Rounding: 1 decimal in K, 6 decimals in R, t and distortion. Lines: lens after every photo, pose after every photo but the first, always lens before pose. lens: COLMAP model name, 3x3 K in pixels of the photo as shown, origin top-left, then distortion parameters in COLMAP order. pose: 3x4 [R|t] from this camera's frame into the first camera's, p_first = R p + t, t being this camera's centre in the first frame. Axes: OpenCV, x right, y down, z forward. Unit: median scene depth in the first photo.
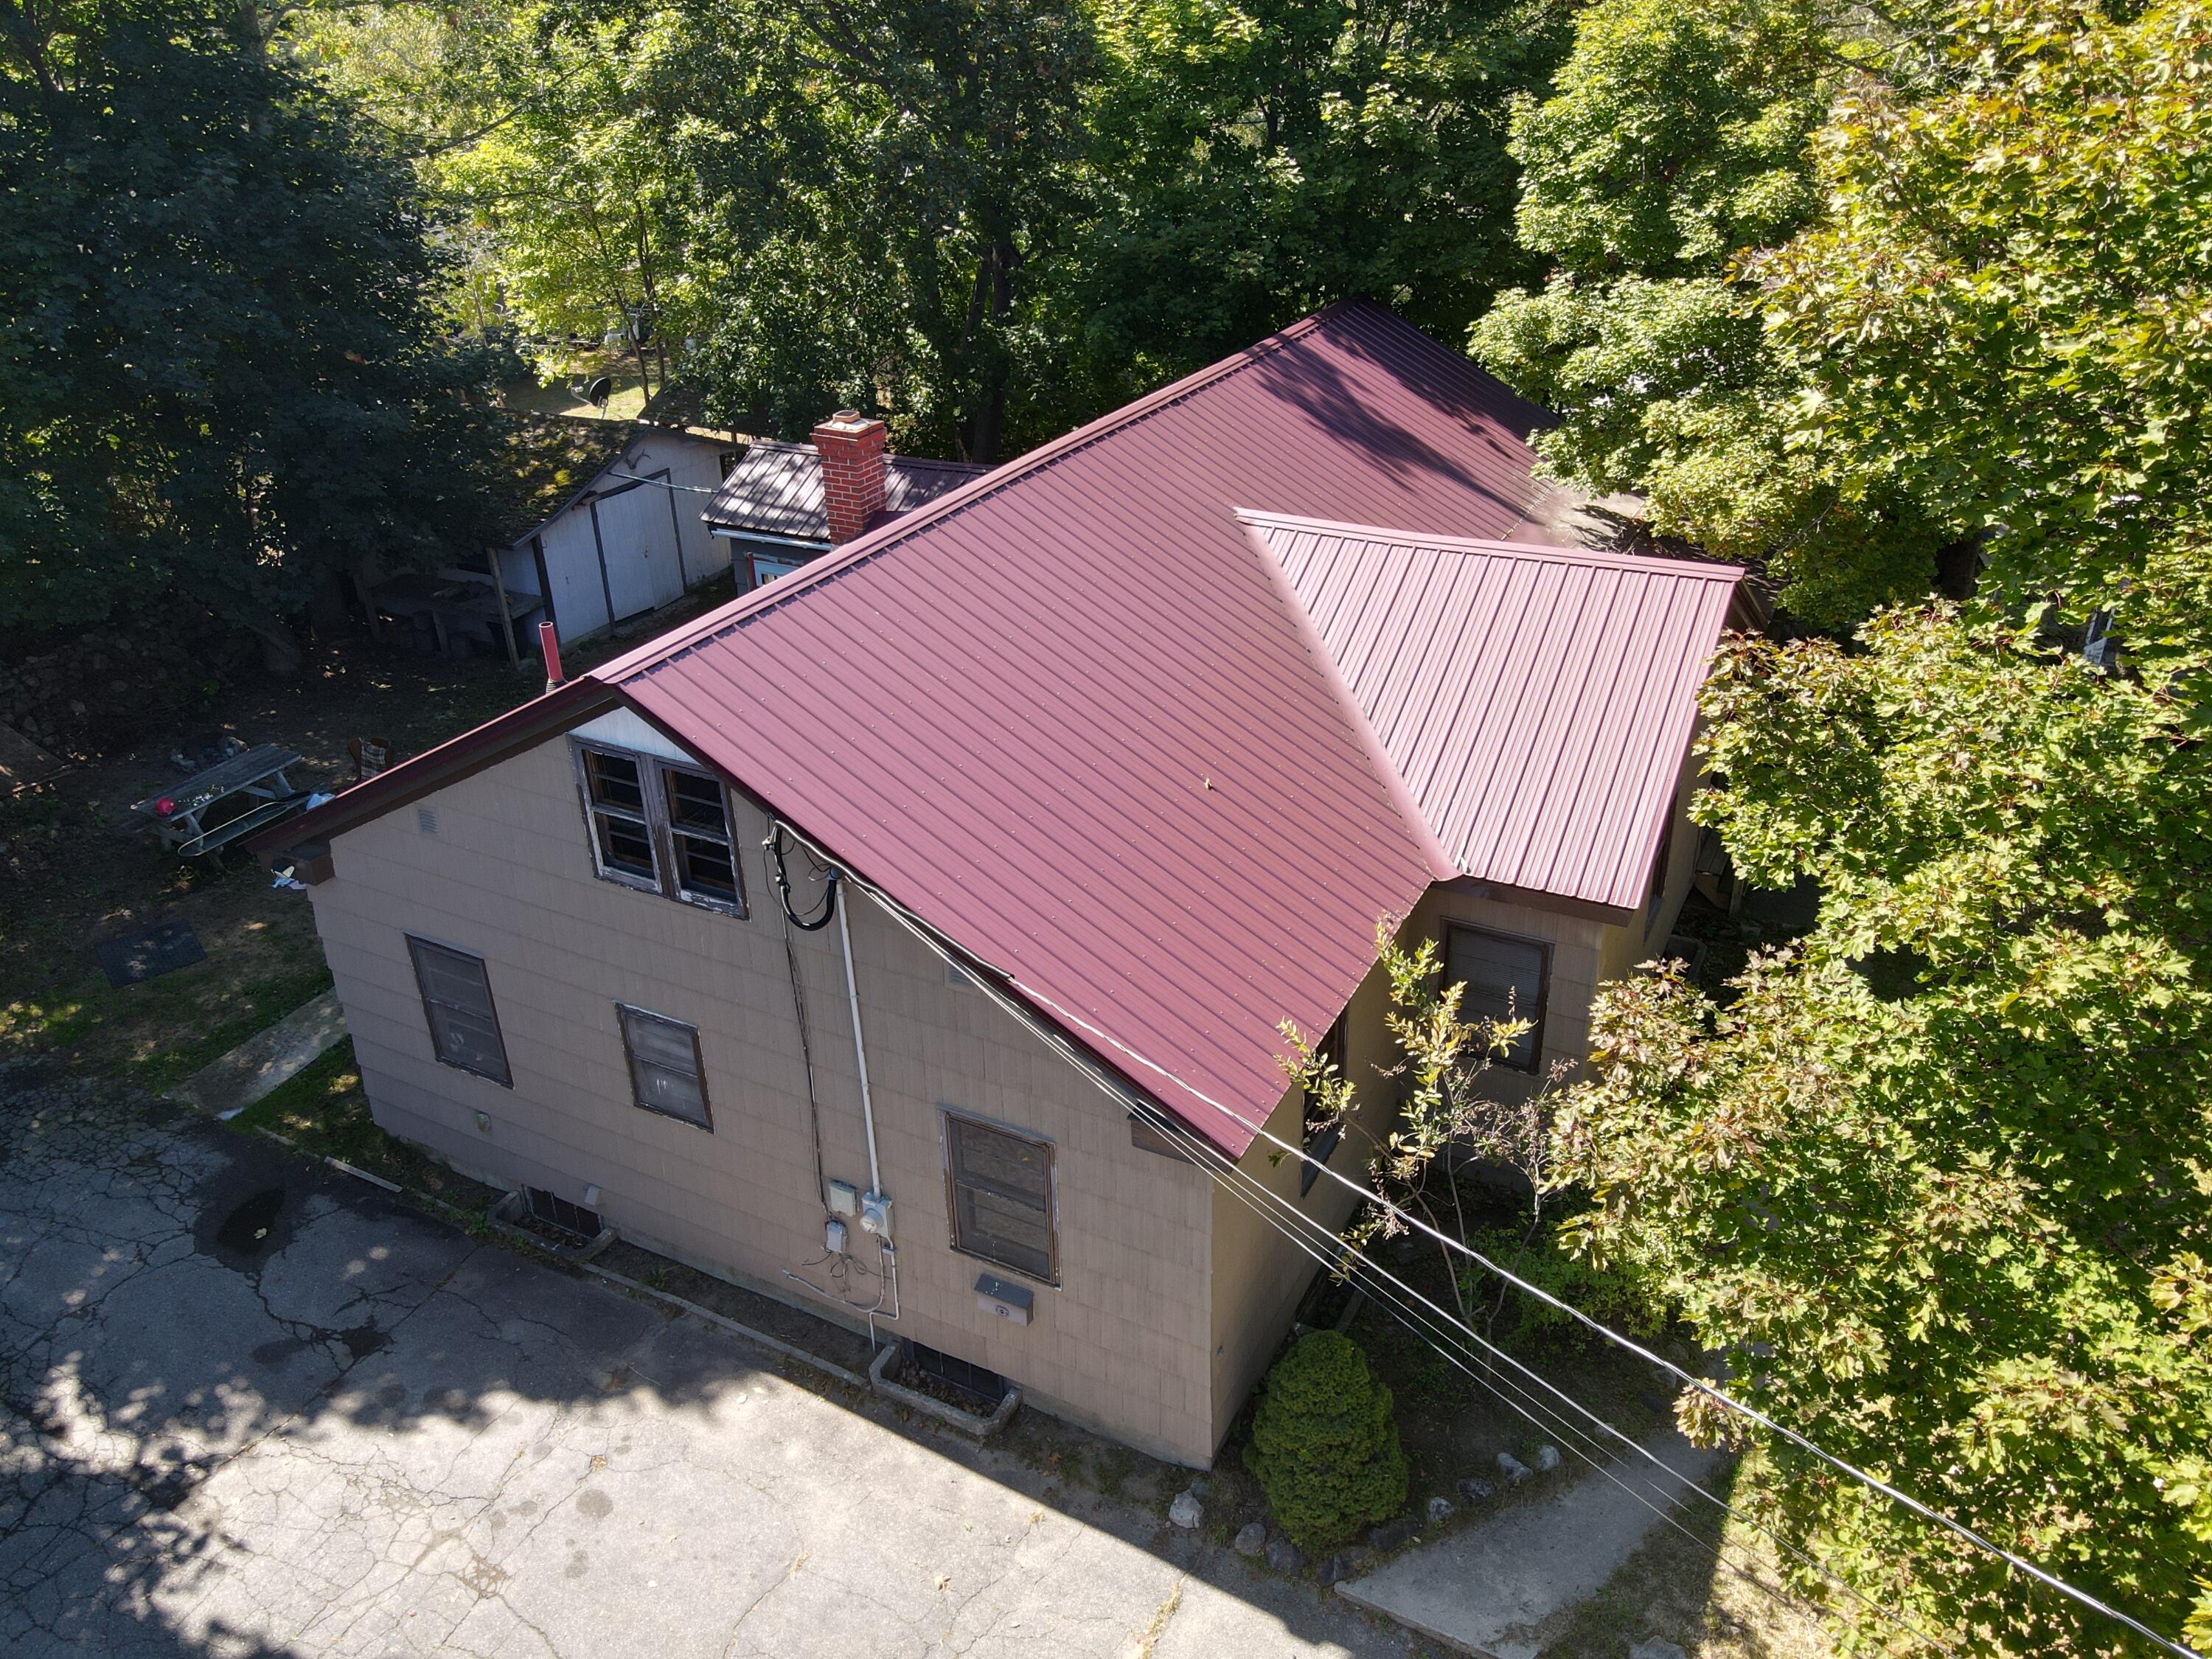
lens RADIAL K [[1654.4, 0, 1110.2], [0, 1654.4, 783.9], [0, 0, 1]] dist [0.052431, 0.001550]
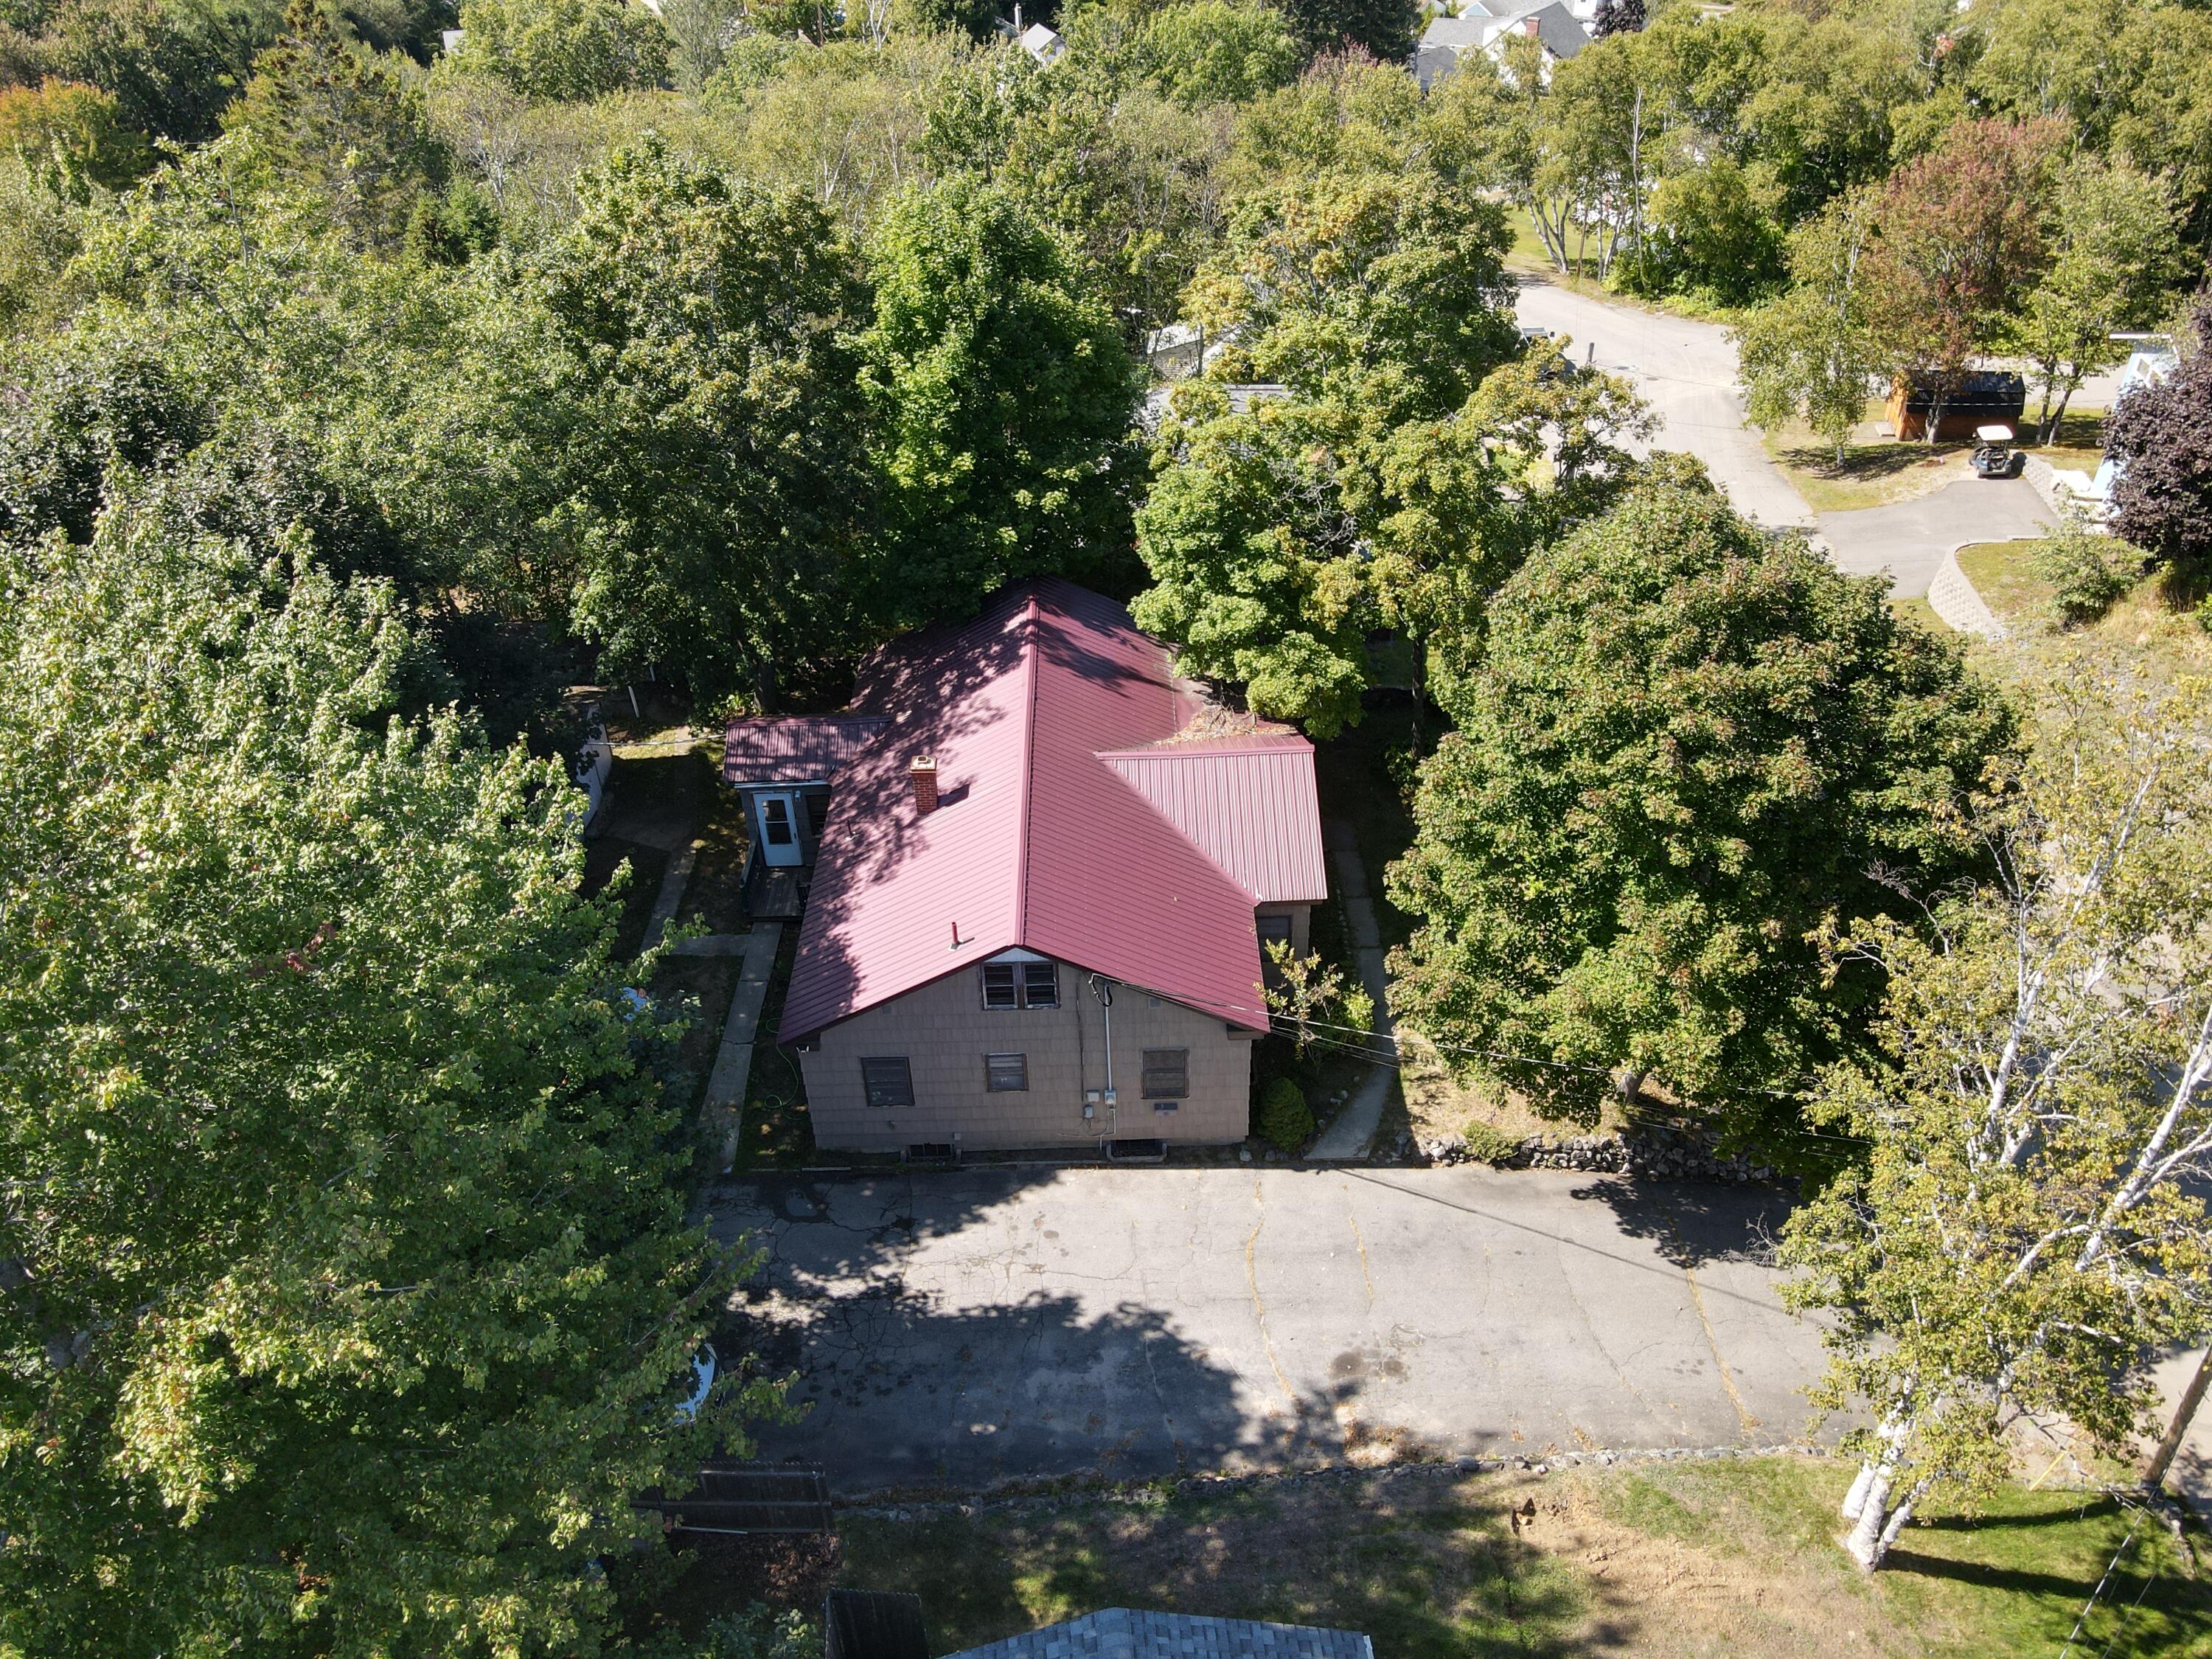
lens RADIAL K [[1604.9, 0, 1115.0], [0, 1604.9, 828.3], [0, 0, 1]] dist [-0.005779, 0.027495]
pose [[0.877926, -0.273856, 0.392745, -0.991364], [0.211045, 0.957628, 0.195981, -0.625717], [-0.429774, -0.089170, 0.898523, -1.207296]]
